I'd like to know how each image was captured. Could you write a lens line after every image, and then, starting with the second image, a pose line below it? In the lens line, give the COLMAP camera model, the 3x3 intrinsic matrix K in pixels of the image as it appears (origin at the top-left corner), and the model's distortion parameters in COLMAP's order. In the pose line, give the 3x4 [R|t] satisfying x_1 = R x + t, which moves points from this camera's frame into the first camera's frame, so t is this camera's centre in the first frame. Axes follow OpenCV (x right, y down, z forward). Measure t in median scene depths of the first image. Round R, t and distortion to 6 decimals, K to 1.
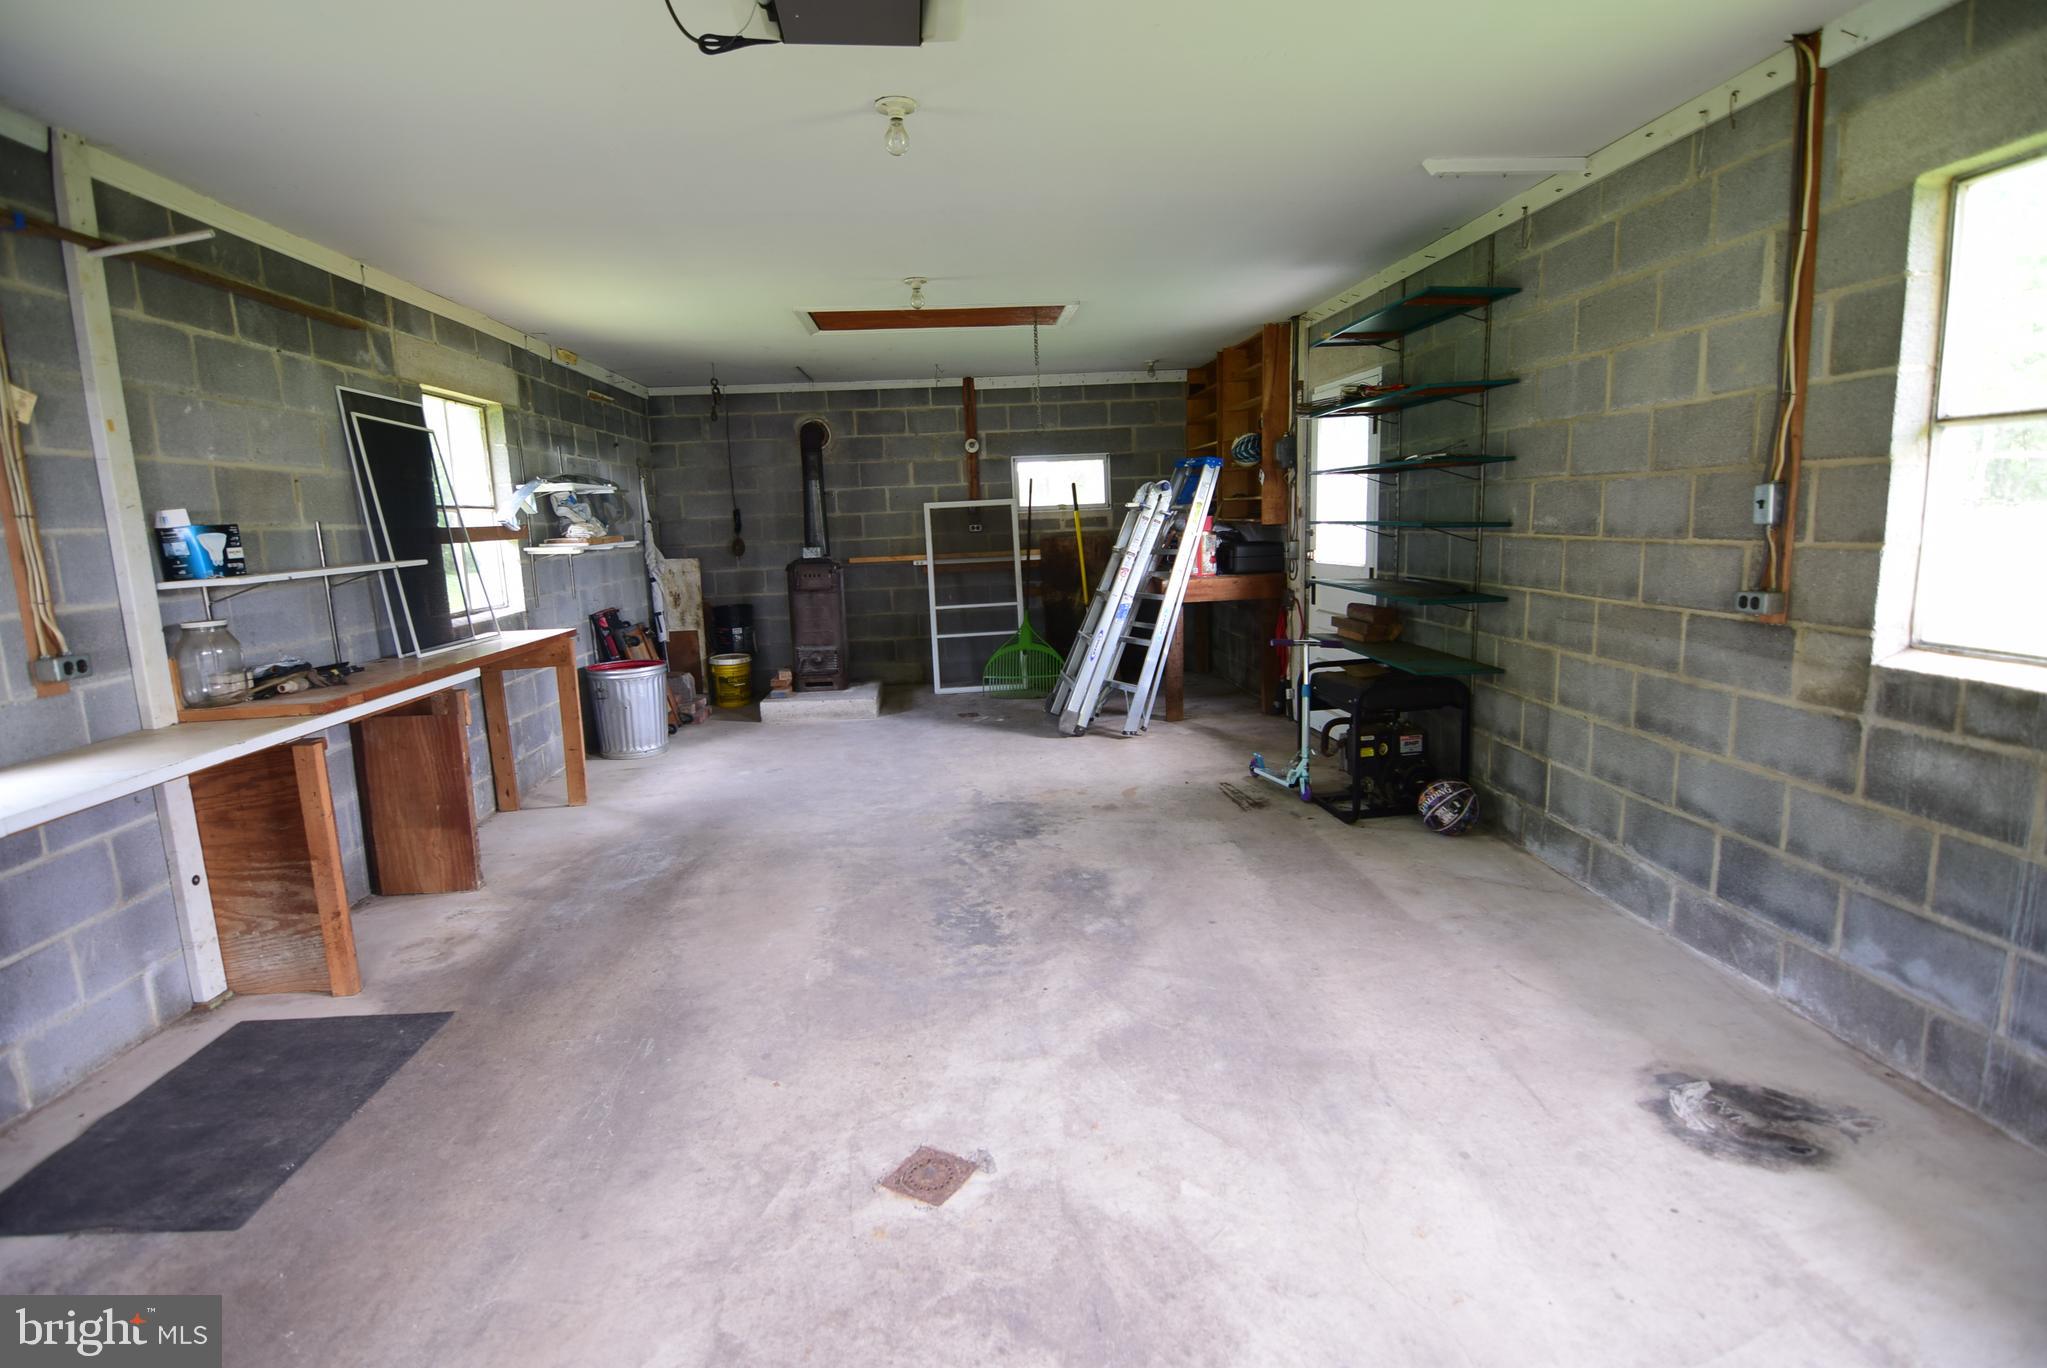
lens RADIAL K [[991.1, 0, 1020.9], [0, 991.1, 678.8], [0, 0, 1]] dist [-0.005055, -0.011127]
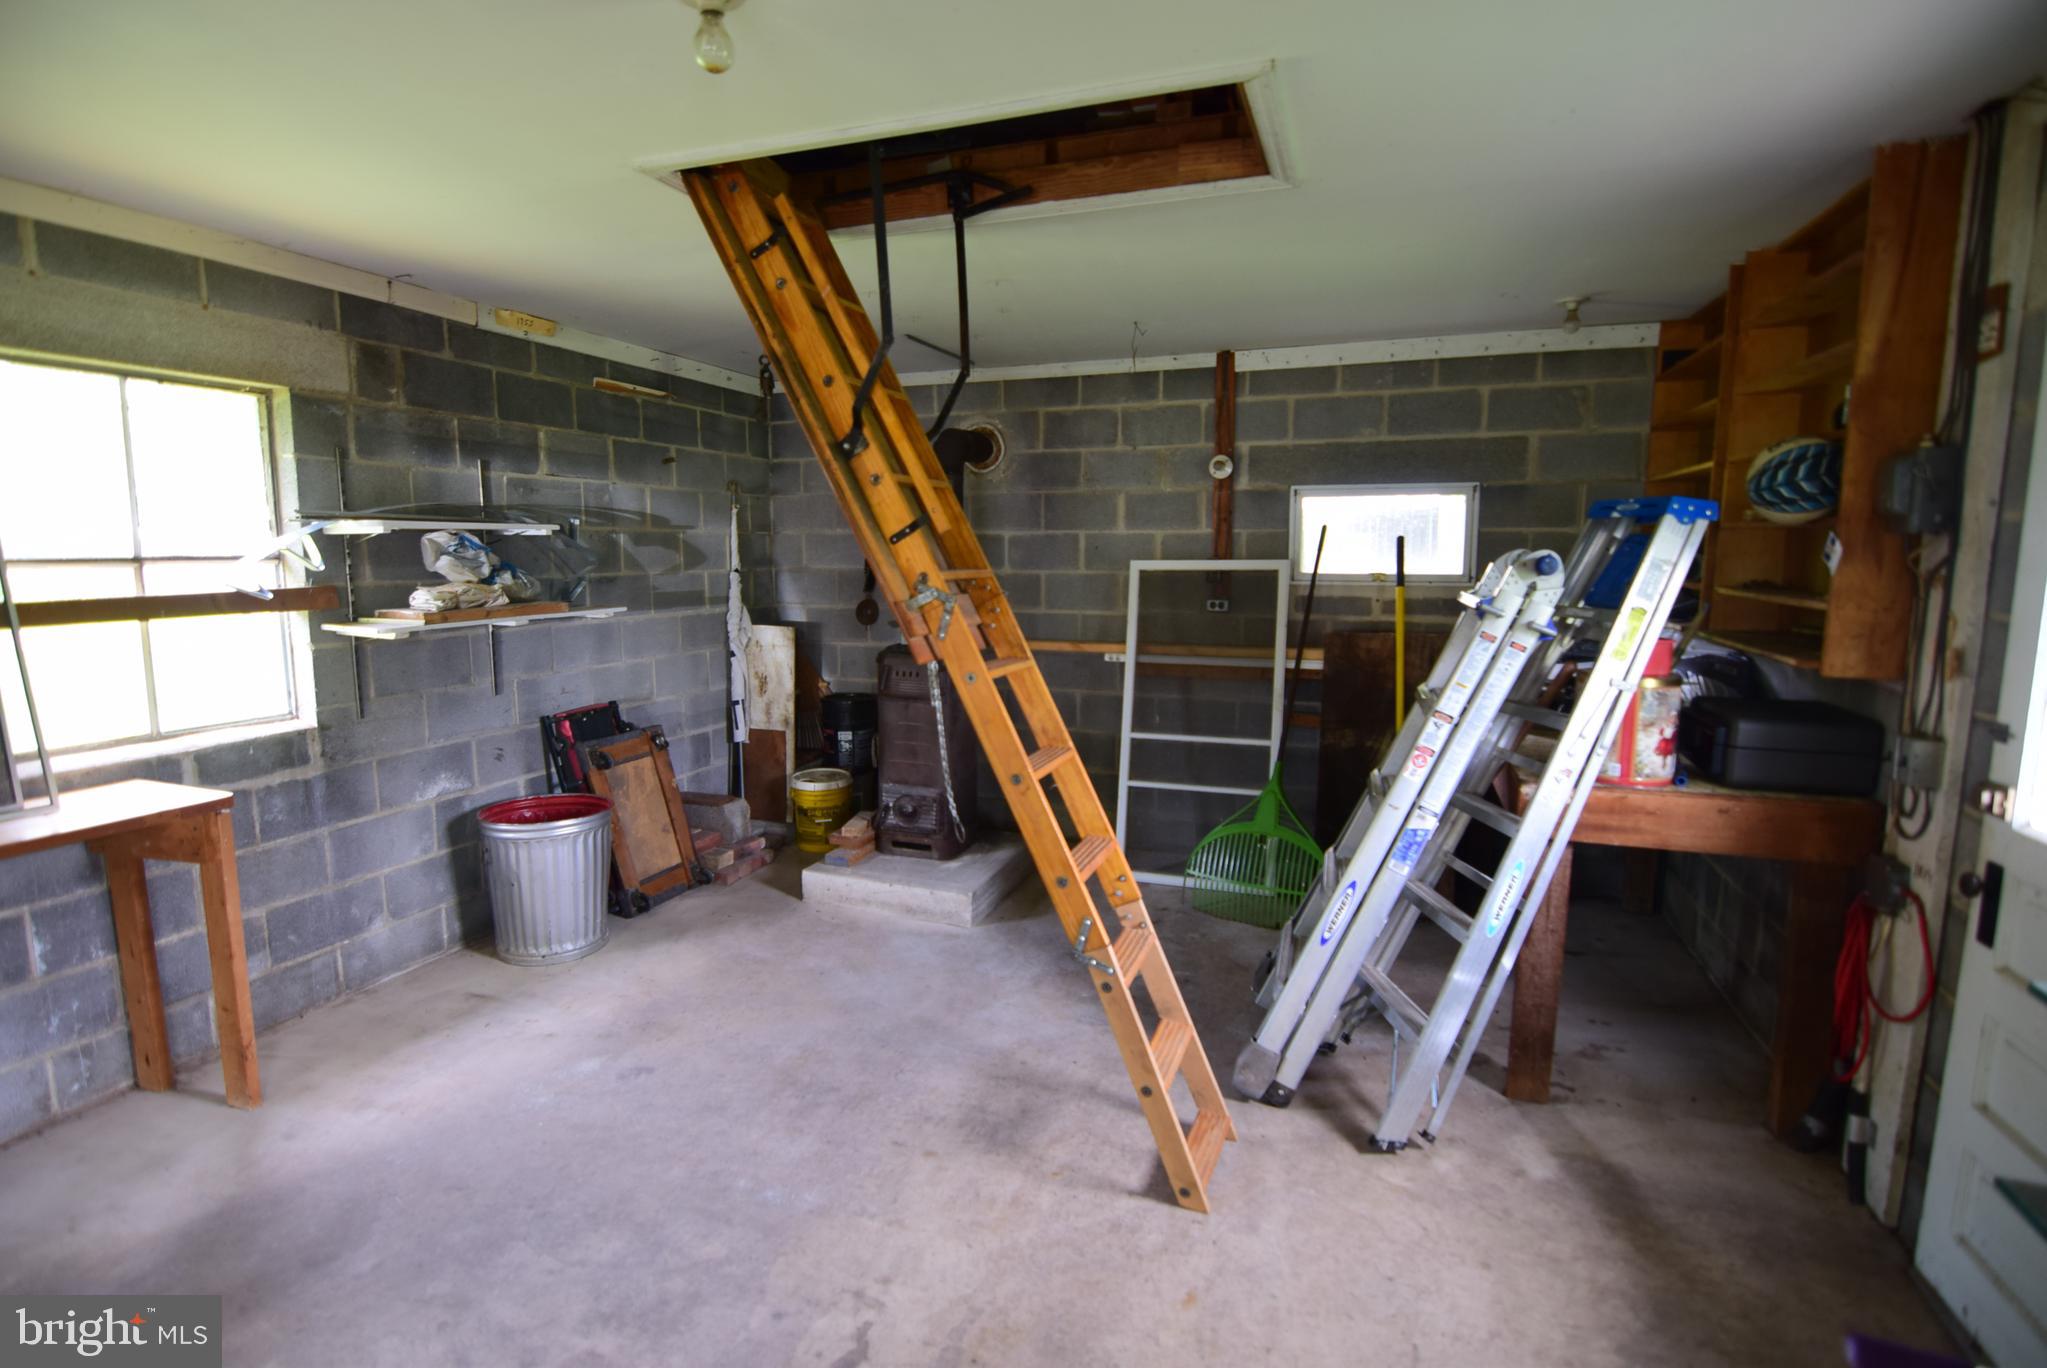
lens RADIAL K [[991.1, 0, 1019.1], [0, 991.1, 682.0], [0, 0, 1]] dist [-0.005055, -0.011127]
pose [[0.910084, 0.095337, -0.403309, 0.094280], [-0.103908, 0.994587, 0.000634, -0.099754], [0.401186, 0.041330, 0.915064, 0.434642]]
